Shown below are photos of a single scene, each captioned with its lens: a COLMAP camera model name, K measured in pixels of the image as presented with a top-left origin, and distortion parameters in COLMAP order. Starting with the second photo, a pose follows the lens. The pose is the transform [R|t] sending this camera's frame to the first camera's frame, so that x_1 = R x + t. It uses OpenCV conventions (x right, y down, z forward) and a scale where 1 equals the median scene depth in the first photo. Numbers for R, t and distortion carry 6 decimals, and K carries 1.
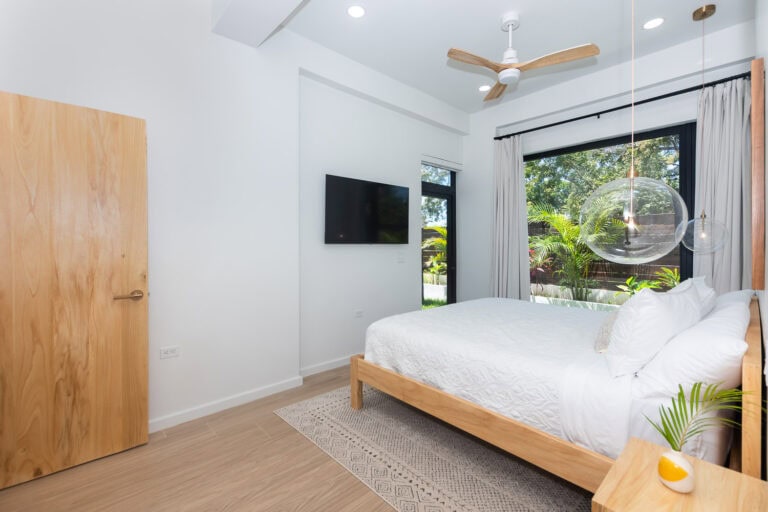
lens RADIAL K [[341.2, 0, 384.4], [0, 341.2, 249.3], [0, 0, 1]] dist [0.008352, 0.000639]
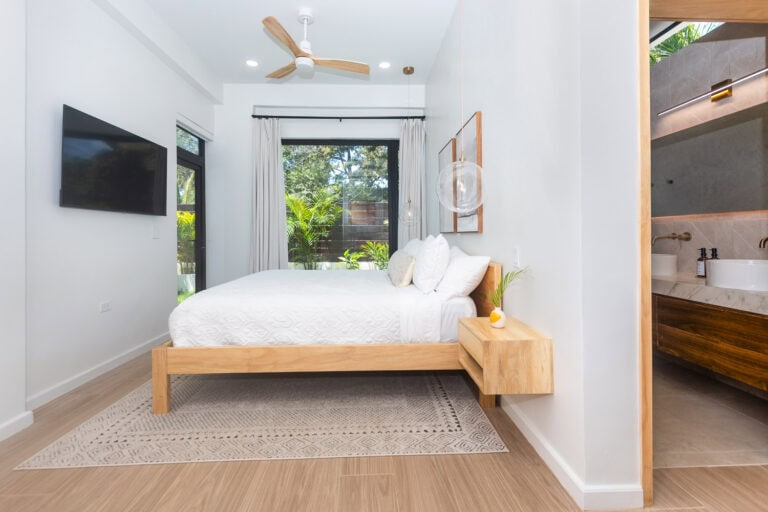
lens RADIAL K [[351.8, 0, 377.3], [0, 351.8, 235.8], [0, 0, 1]] dist [0.014025, -0.001358]
pose [[0.650051, -0.002402, 0.759887, -0.349202], [0.015290, 0.999834, -0.009920, 0.067900], [-0.759737, 0.018067, 0.649980, 0.079641]]
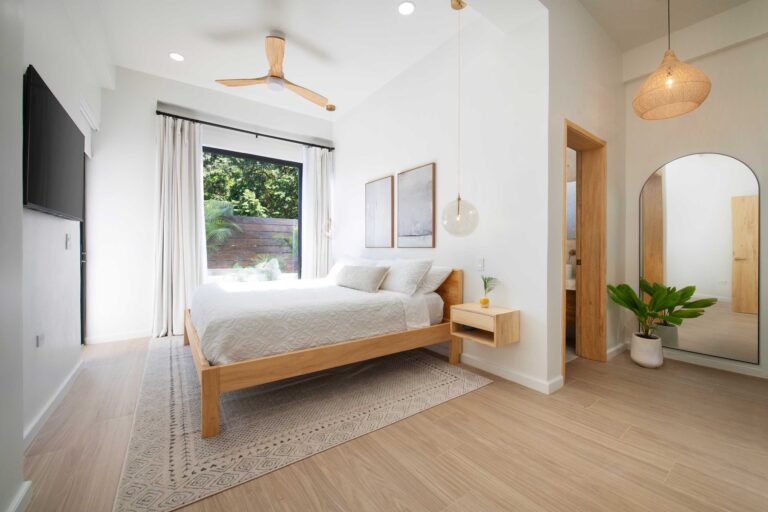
lens RADIAL K [[313.4, 0, 386.0], [0, 313.4, 257.0], [0, 0, 1]] dist [-0.003275, -0.000171]
pose [[0.125228, -0.022255, 0.991878, -0.646234], [0.011228, 0.999716, 0.021013, 0.061375], [-0.992064, 0.008505, 0.125443, 0.494150]]
